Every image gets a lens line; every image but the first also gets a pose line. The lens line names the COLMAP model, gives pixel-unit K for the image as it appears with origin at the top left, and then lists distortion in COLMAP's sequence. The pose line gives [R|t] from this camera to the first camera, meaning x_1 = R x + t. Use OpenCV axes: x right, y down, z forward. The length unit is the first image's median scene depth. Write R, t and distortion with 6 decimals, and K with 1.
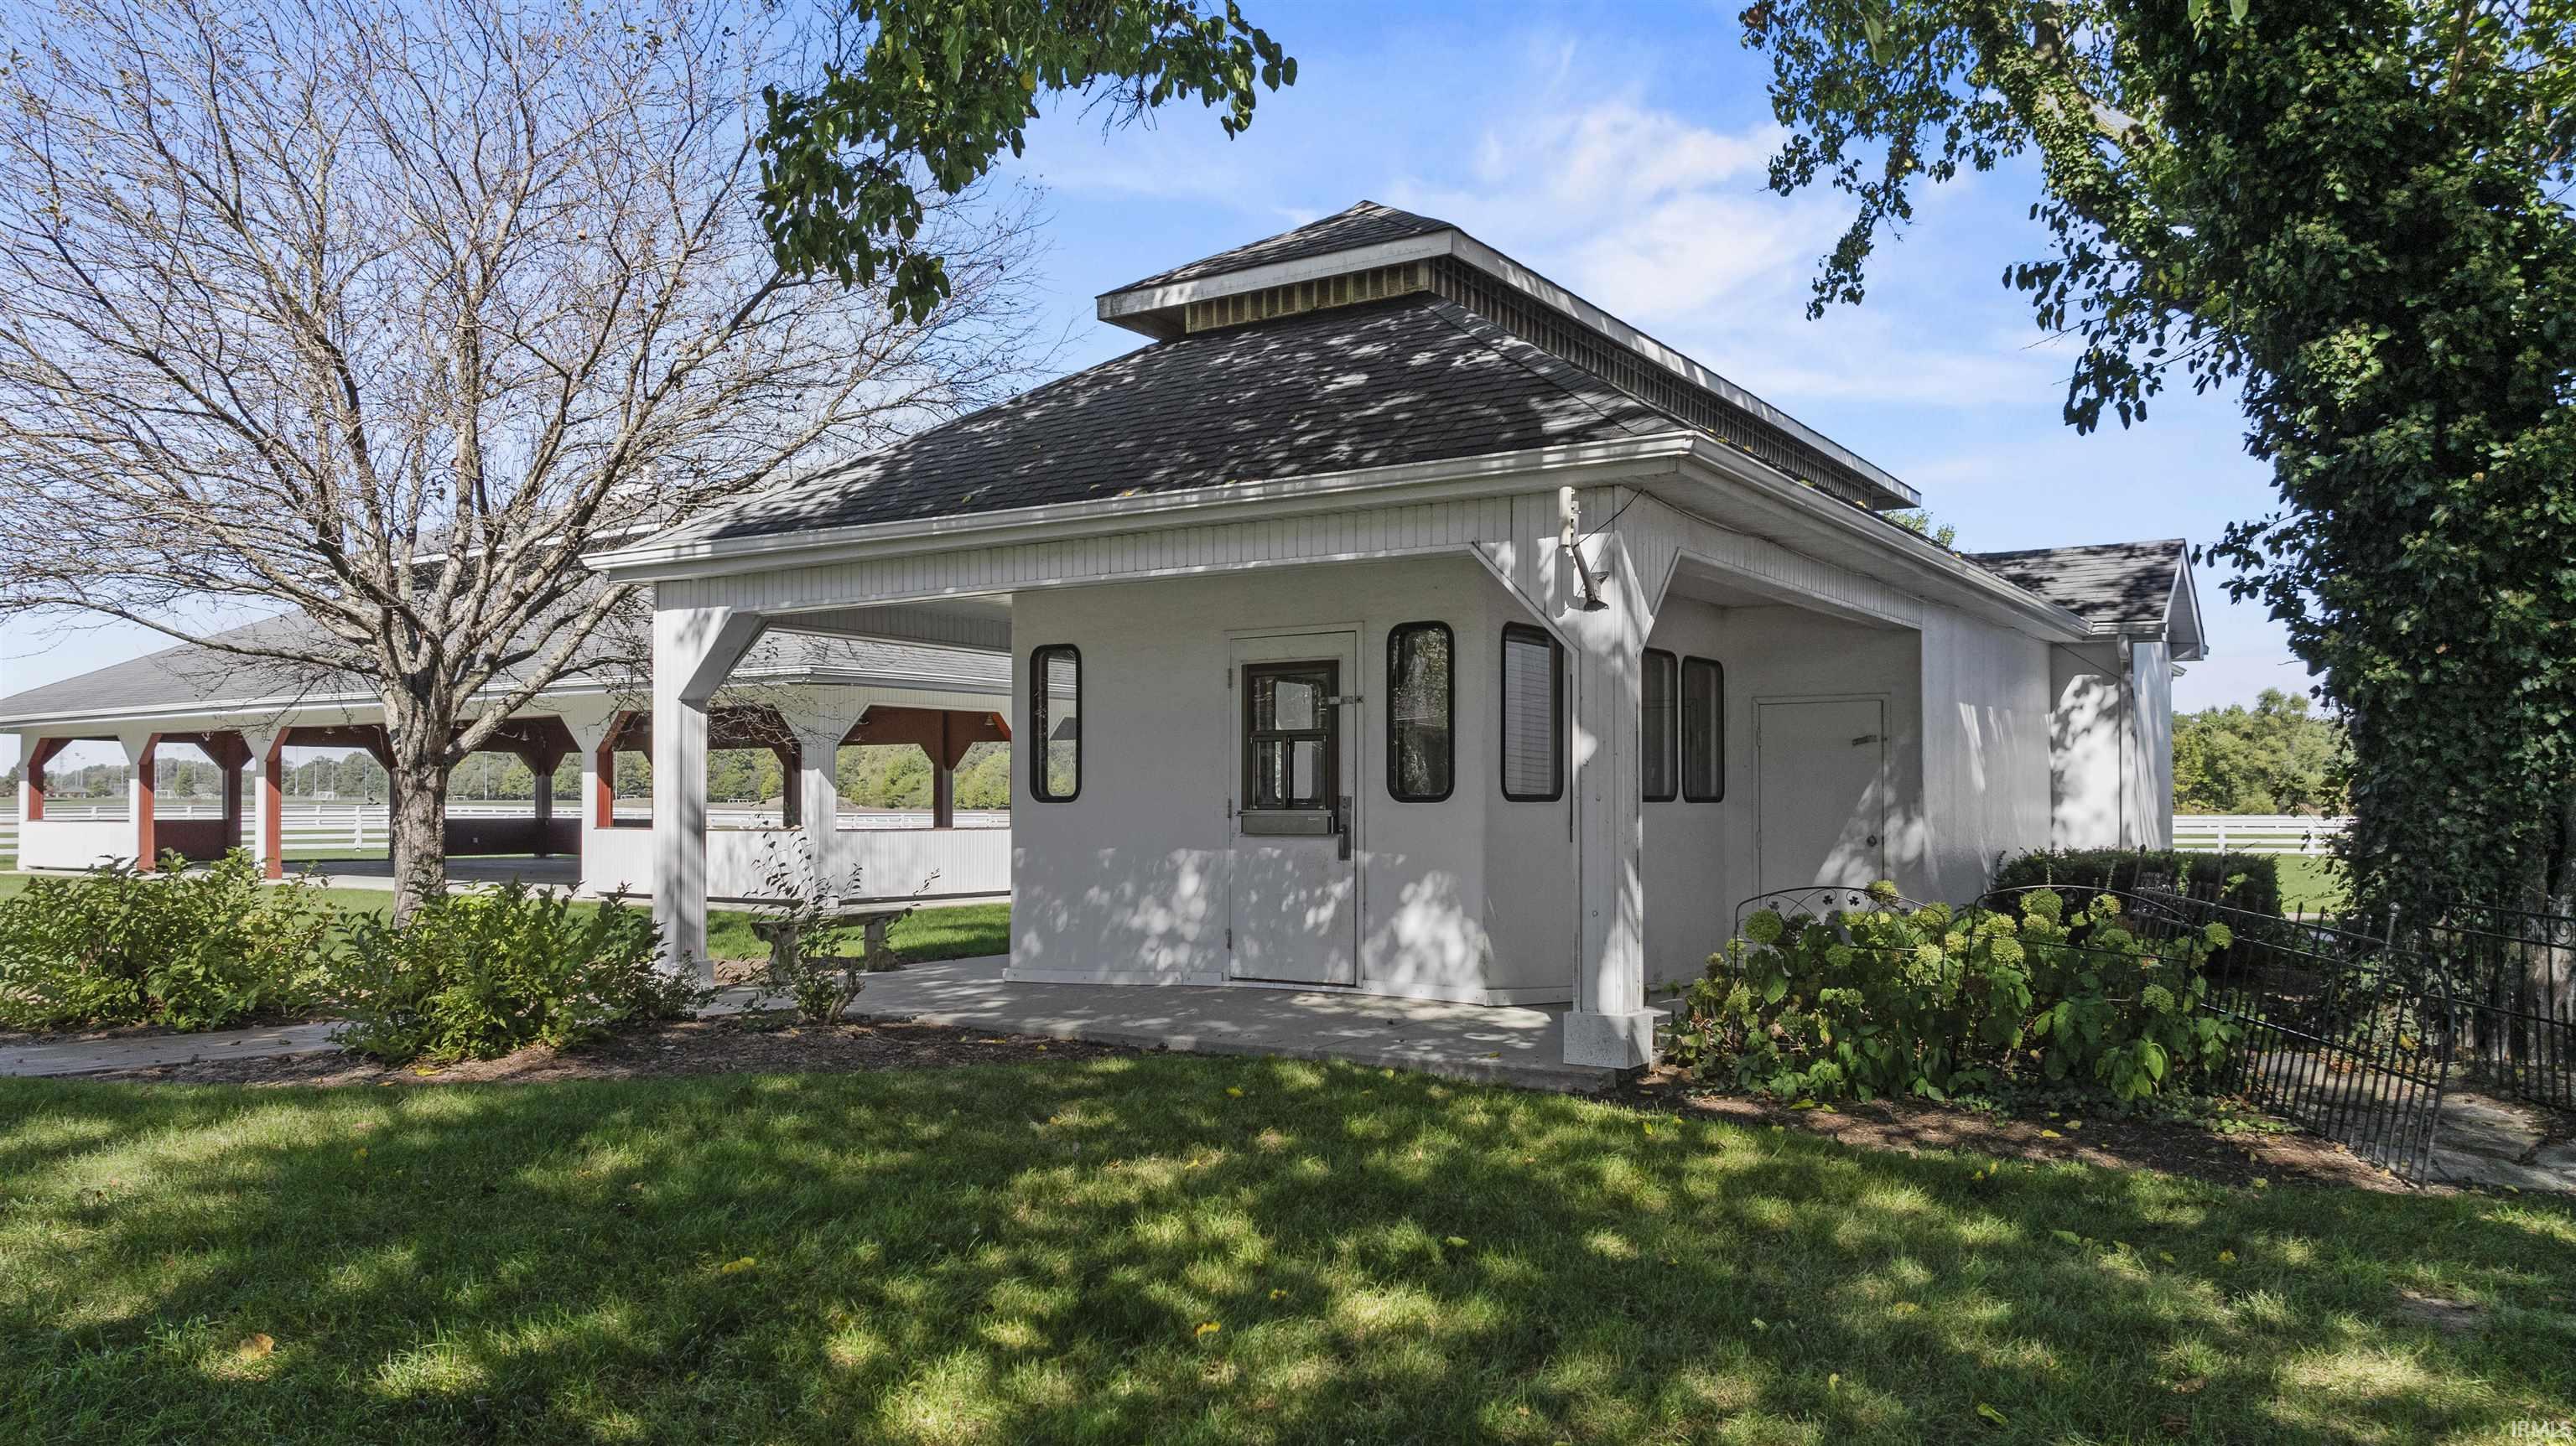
lens RADIAL K [[1696.6, 0, 1288.0], [0, 1696.6, 723.0], [0, 0, 1]] dist [-0.001068, -0.000081]
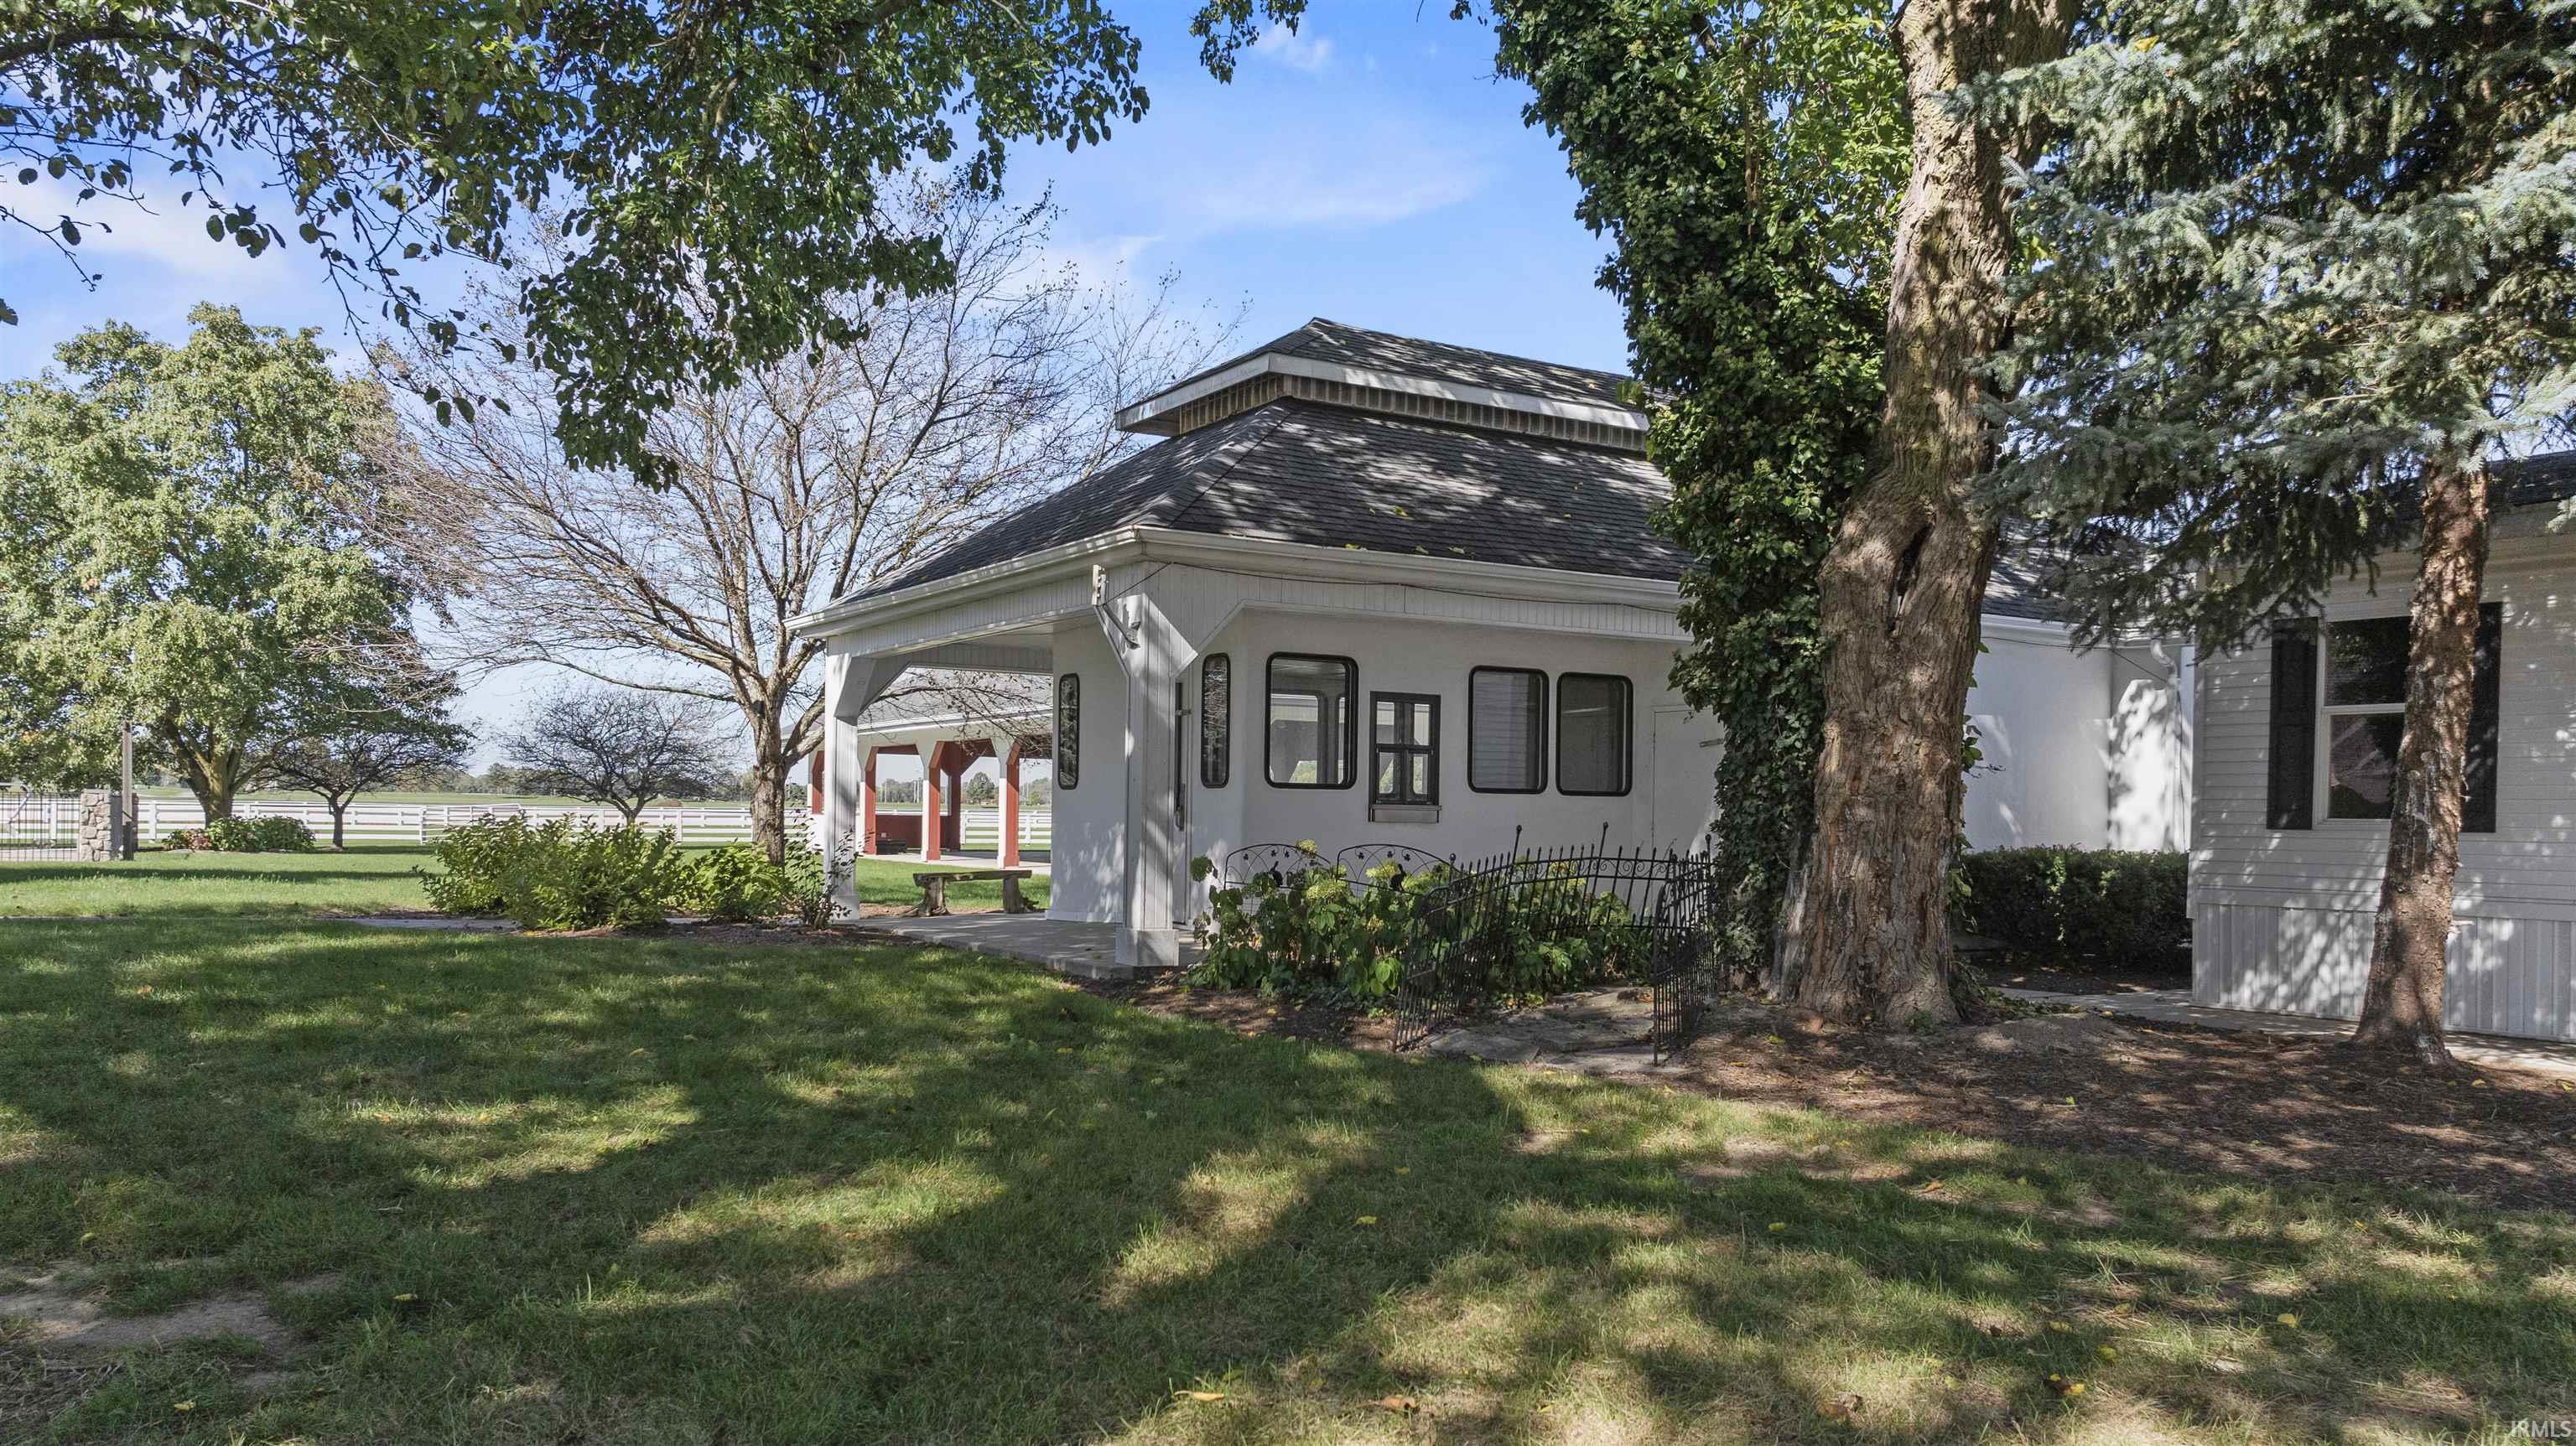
lens RADIAL K [[1696.6, 0, 1288.0], [0, 1696.6, 723.0], [0, 0, 1]] dist [-0.001068, -0.000081]
pose [[0.917692, -0.007147, -0.397228, 0.409298], [0.004345, 0.999959, -0.007954, 0.003427], [0.397268, 0.005574, 0.917686, -0.132892]]
